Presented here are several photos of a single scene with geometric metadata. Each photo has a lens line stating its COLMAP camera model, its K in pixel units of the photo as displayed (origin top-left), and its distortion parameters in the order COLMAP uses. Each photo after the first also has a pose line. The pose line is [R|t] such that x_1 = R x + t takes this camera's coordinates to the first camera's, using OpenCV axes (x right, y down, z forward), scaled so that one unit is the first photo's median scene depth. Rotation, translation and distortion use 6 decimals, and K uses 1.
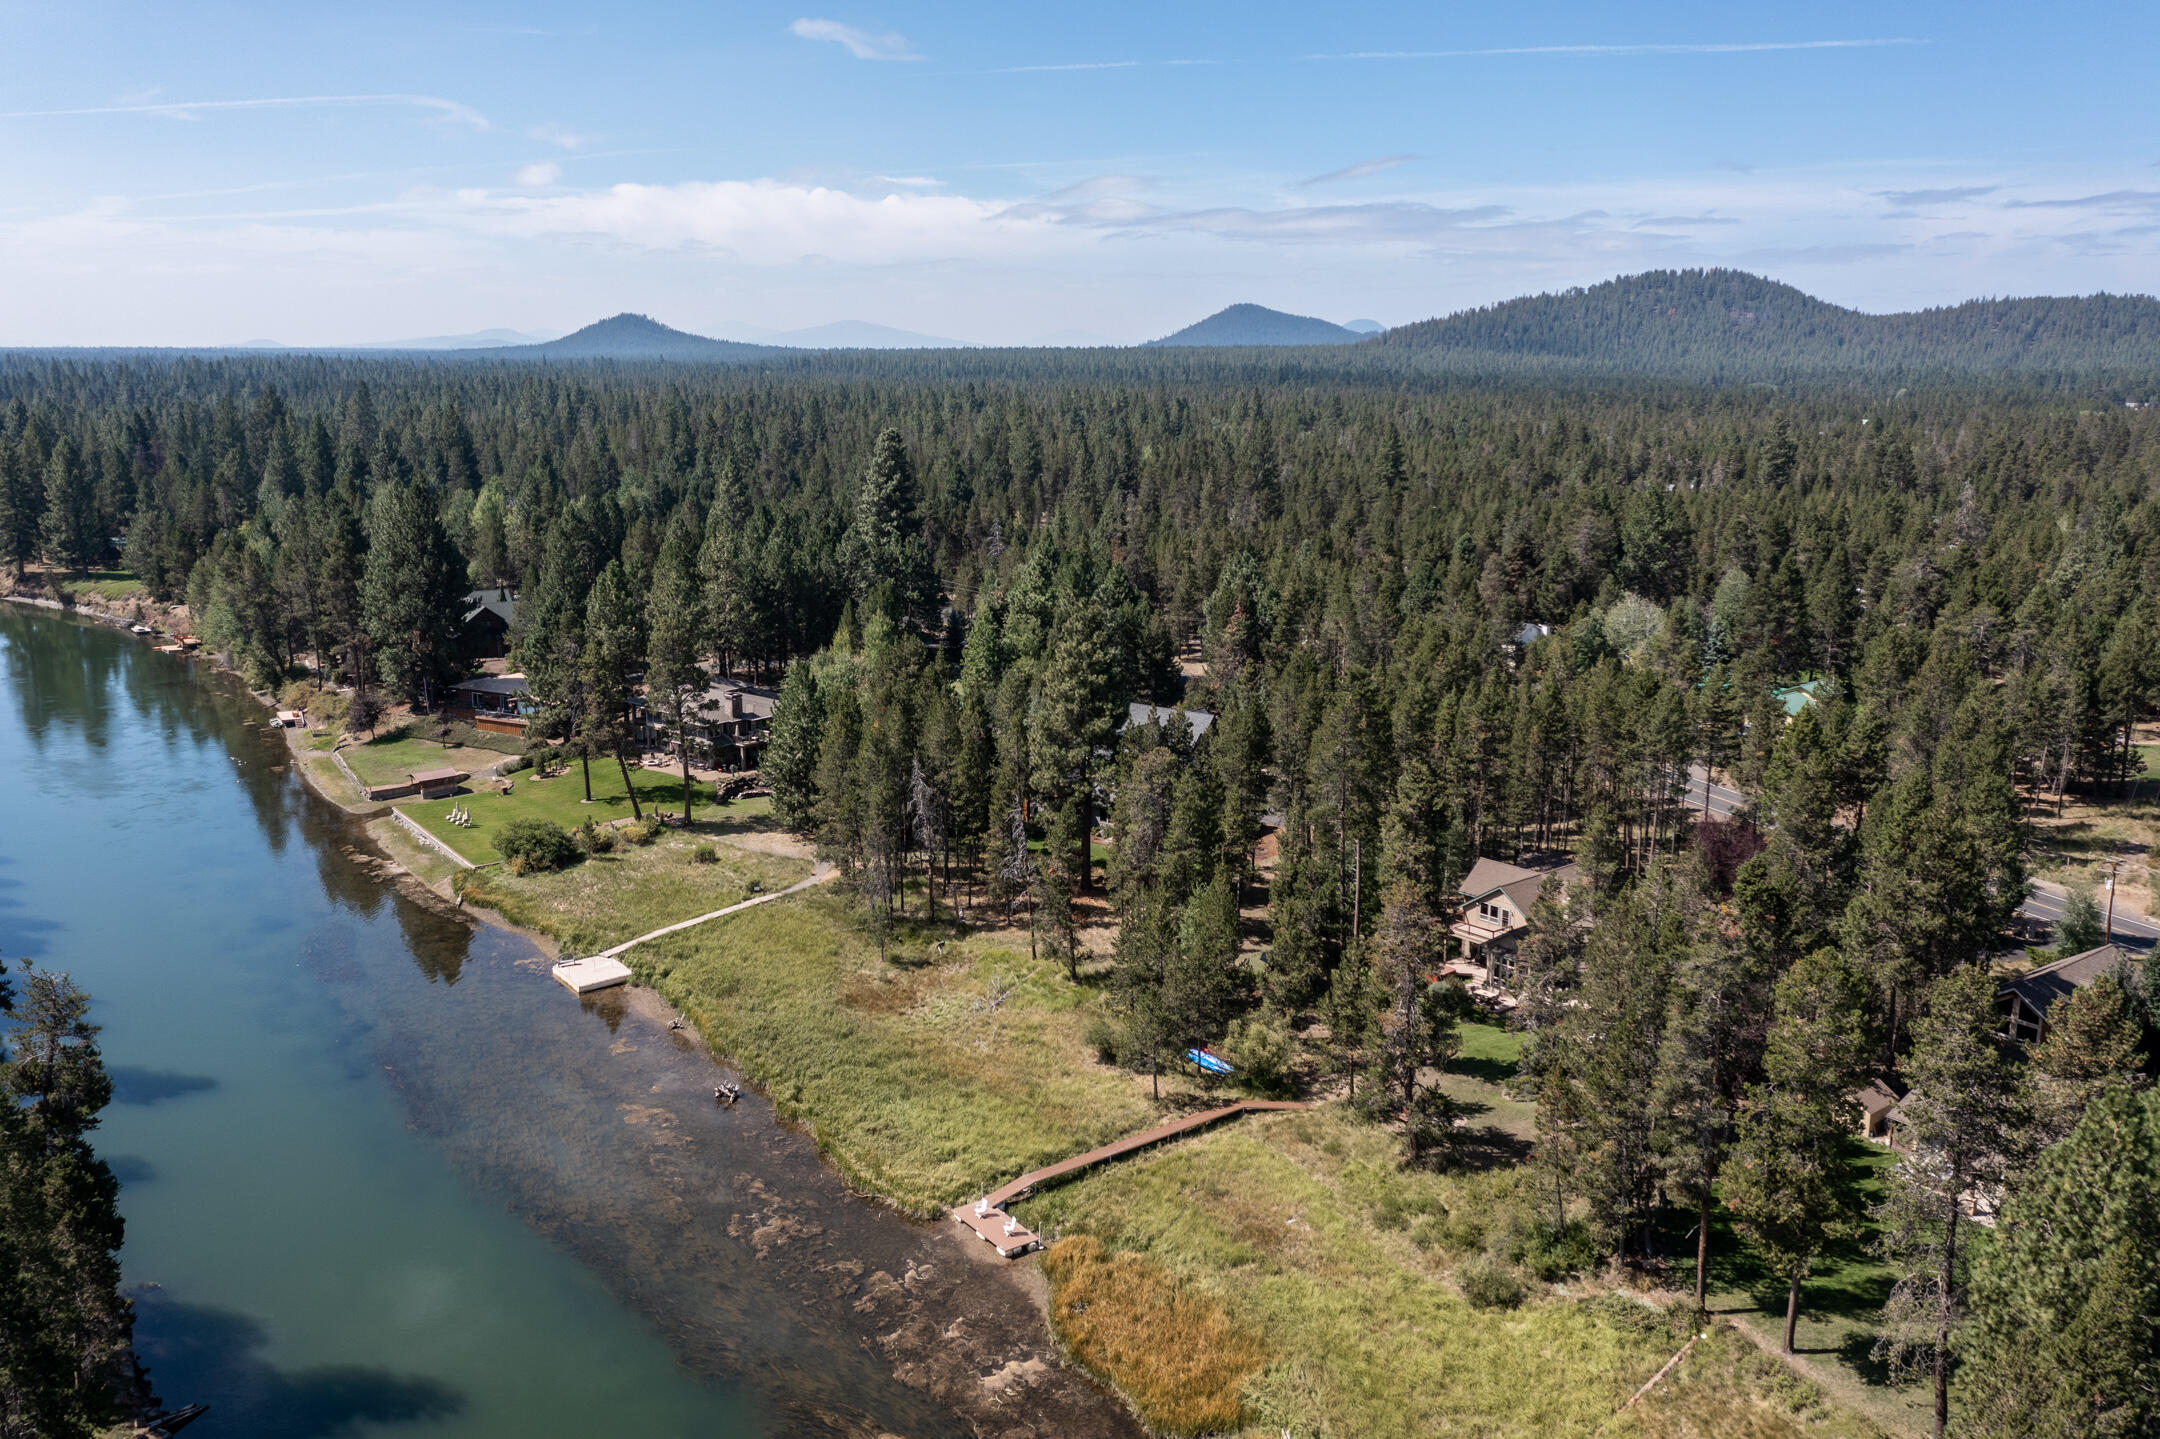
lens RADIAL K [[1727.8, 0, 1072.6], [0, 1727.8, 718.2], [0, 0, 1]] dist [-0.005945, 0.009361]
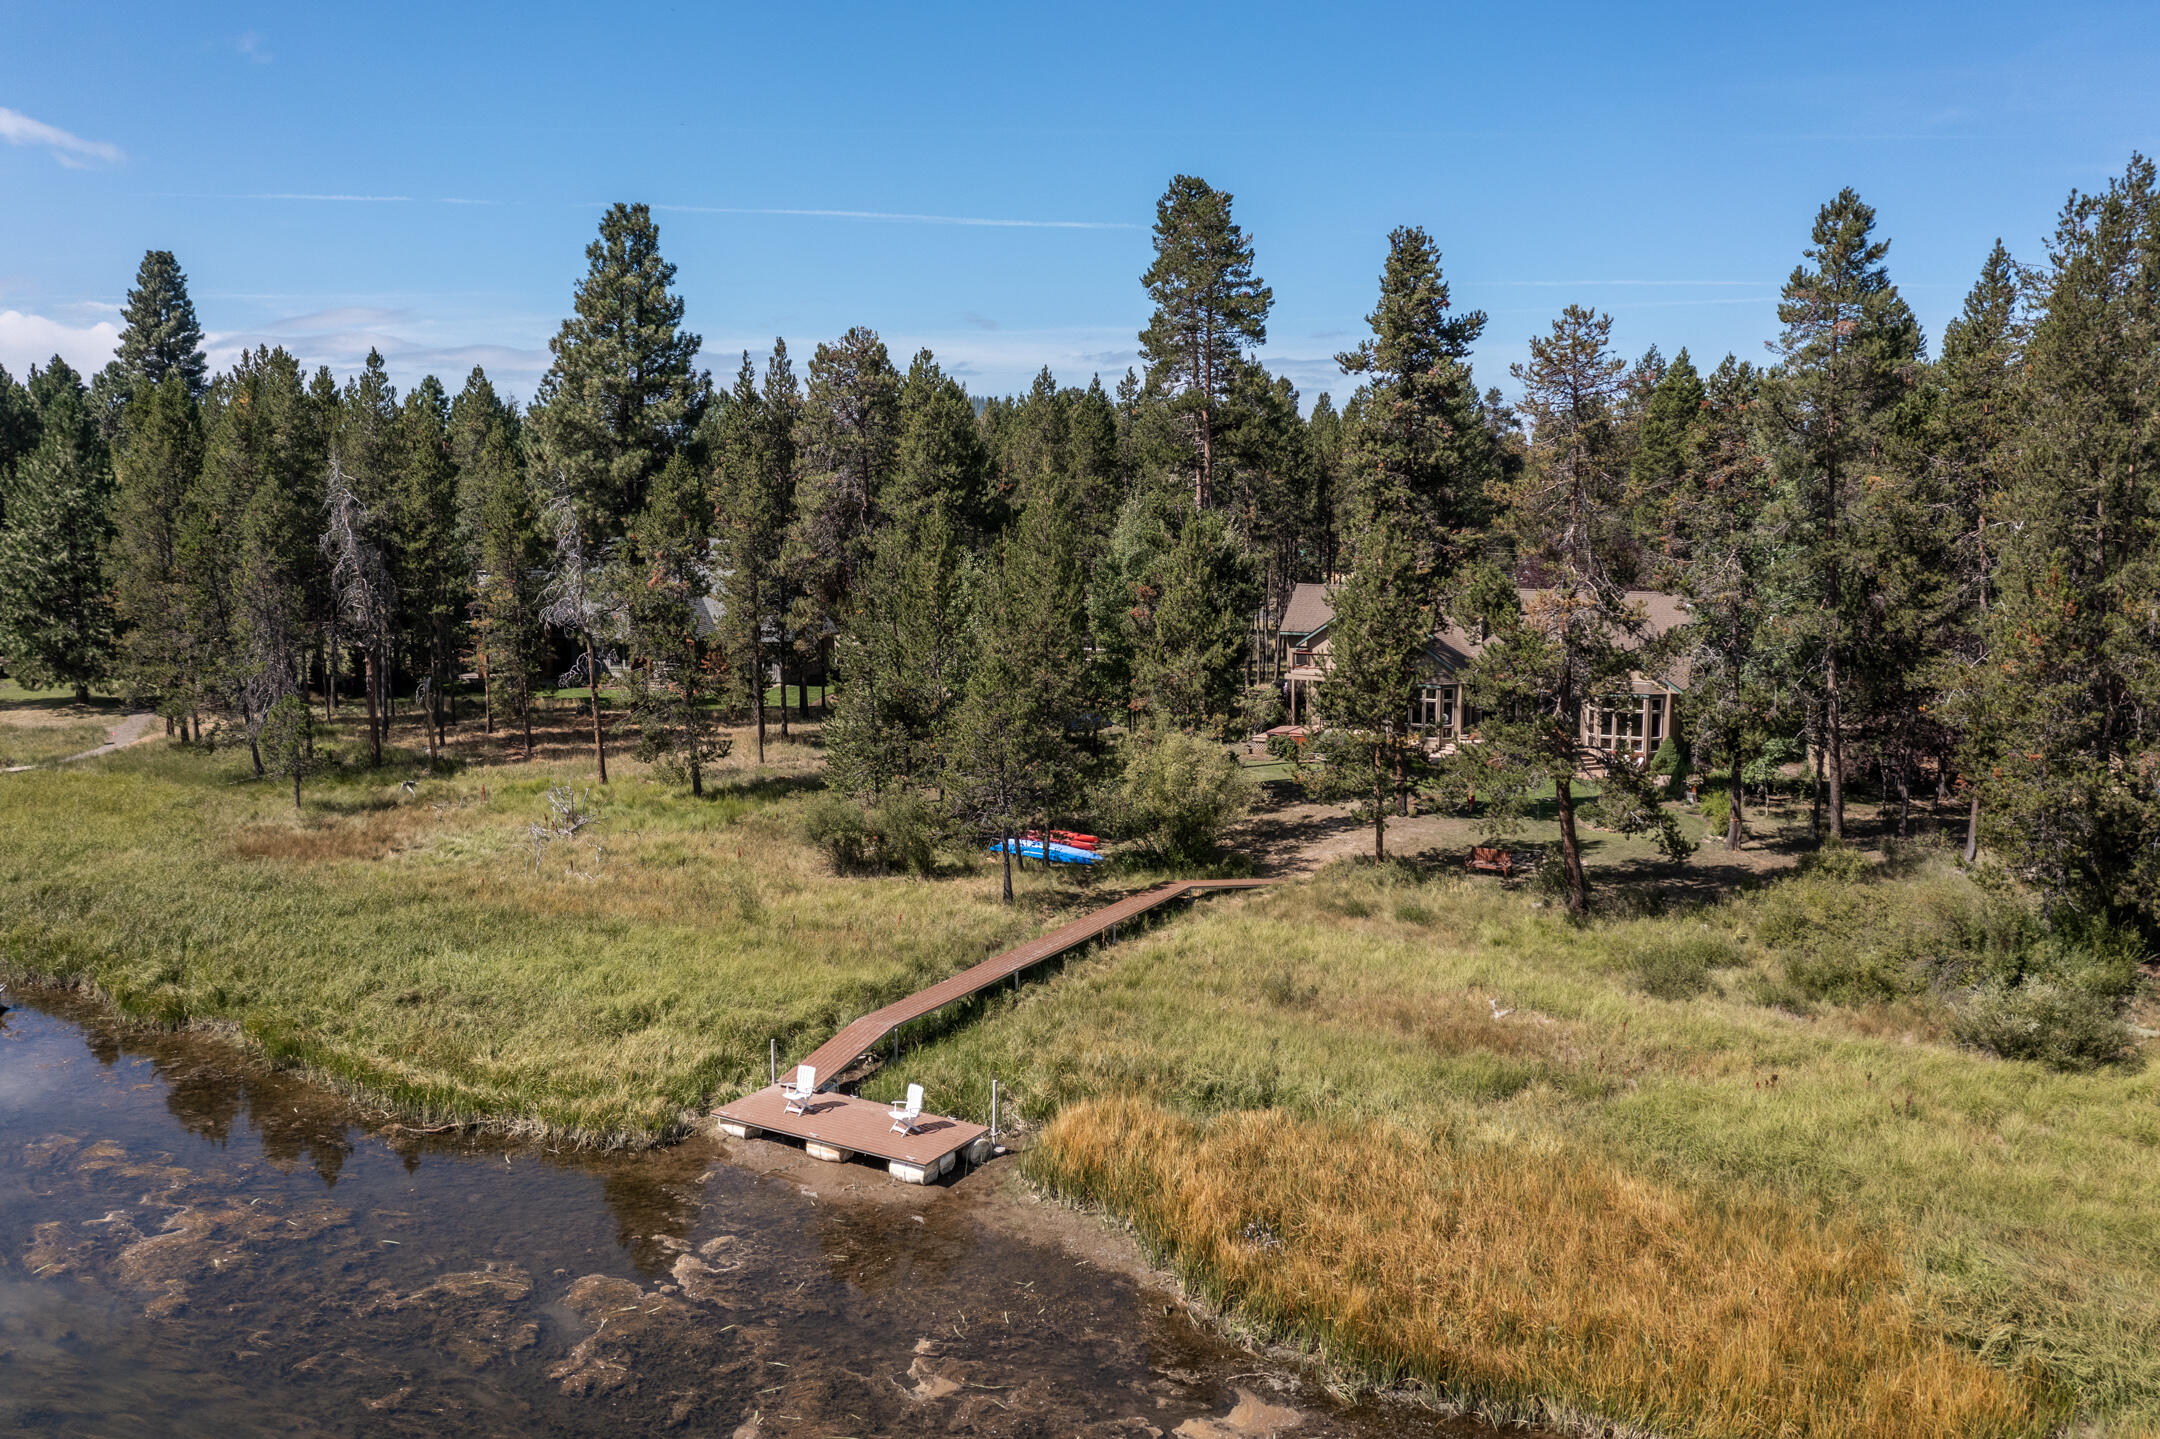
lens RADIAL K [[1727.8, 0, 1075.7], [0, 1727.8, 724.6], [0, 0, 1]] dist [-0.005945, 0.009361]
pose [[0.915319, -0.054638, 0.399005, -0.083084], [0.084969, 0.994652, -0.058715, 0.134303], [-0.393663, 0.087646, 0.915067, 0.362024]]
